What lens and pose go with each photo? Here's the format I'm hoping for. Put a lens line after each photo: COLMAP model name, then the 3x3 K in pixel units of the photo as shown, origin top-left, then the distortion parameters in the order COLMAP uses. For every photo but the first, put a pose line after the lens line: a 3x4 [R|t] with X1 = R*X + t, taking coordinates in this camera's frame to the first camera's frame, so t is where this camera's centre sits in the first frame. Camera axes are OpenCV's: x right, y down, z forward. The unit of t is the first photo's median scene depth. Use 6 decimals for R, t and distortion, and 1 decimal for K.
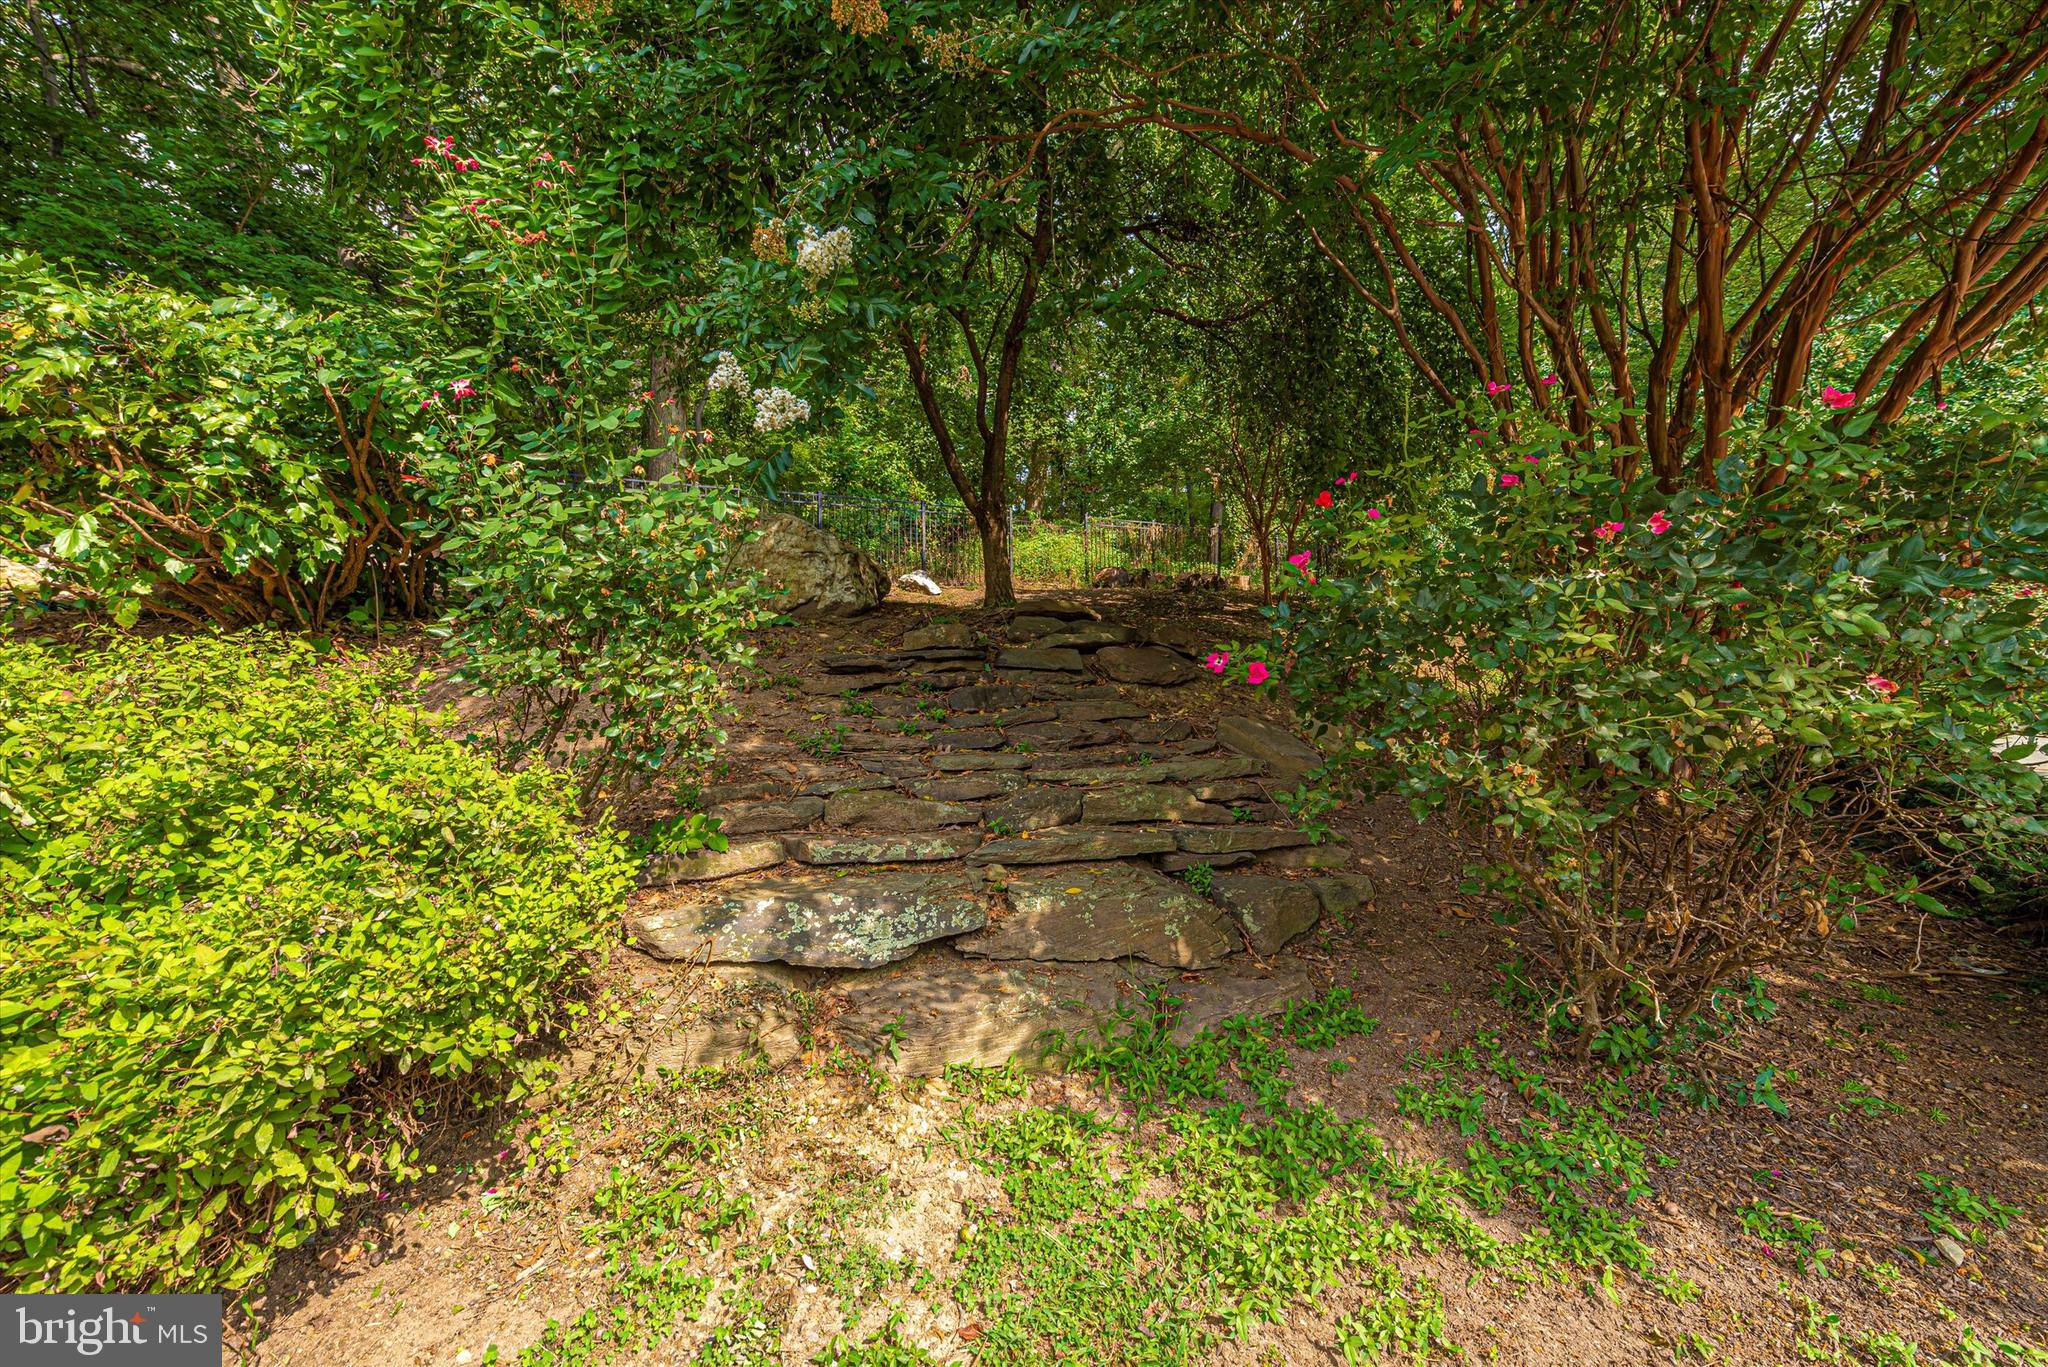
lens RADIAL K [[793.8, 0, 1022.2], [0, 793.8, 677.6], [0, 0, 1]] dist [0.003203, -0.000238]
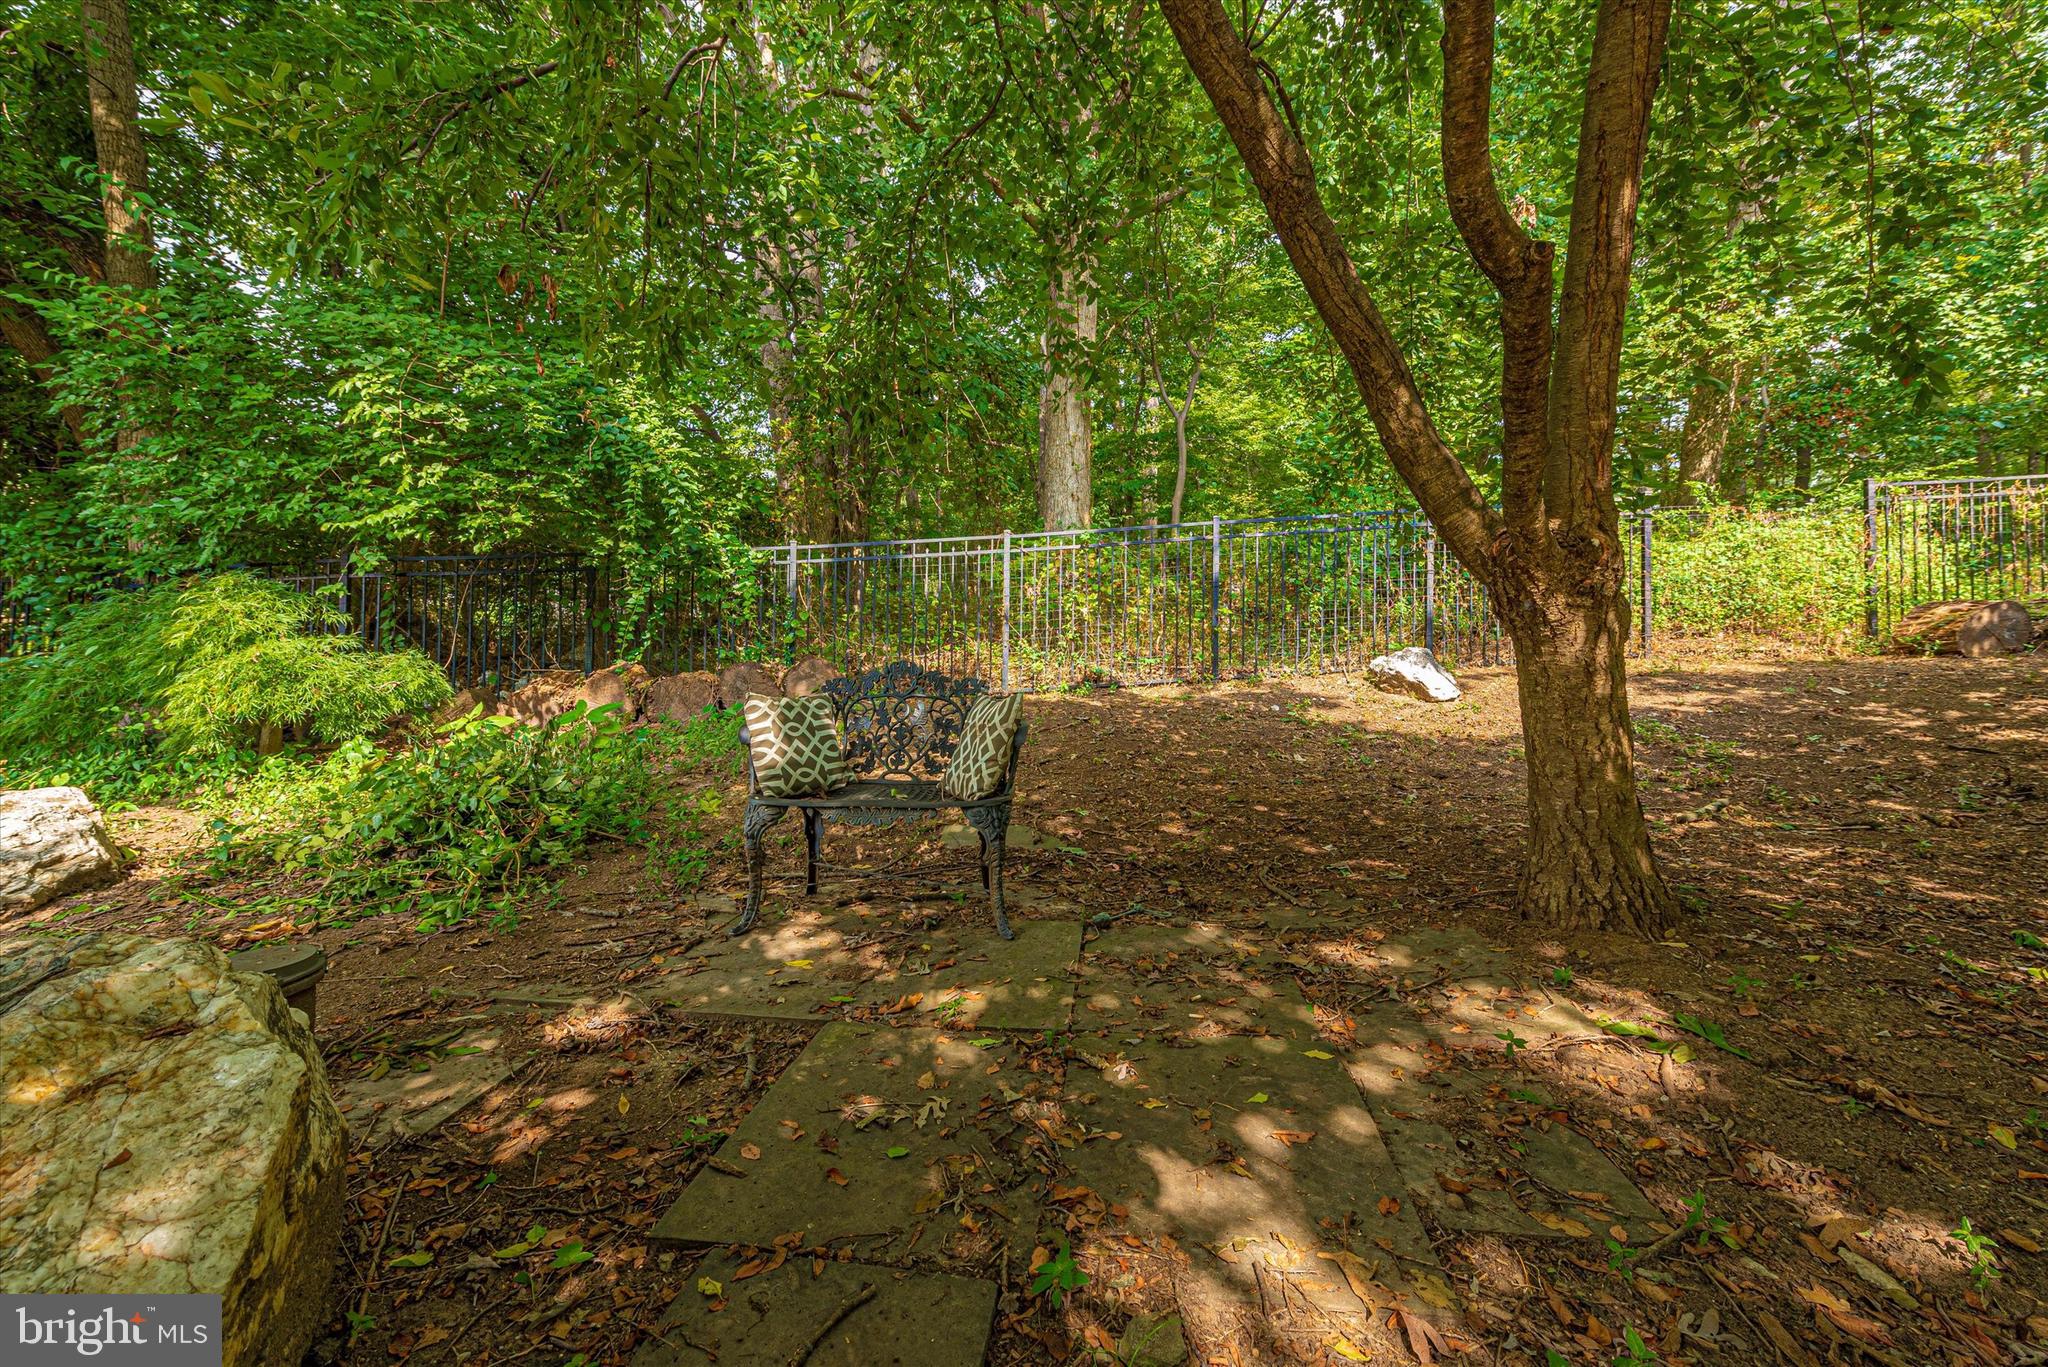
lens RADIAL K [[793.8, 0, 1022.2], [0, 793.8, 677.6], [0, 0, 1]] dist [0.003203, -0.000238]
pose [[0.779116, 0.021536, -0.626509, -0.004583], [-0.014792, 0.999763, 0.015971, -0.110591], [0.626705, -0.003176, 0.779250, 0.412224]]
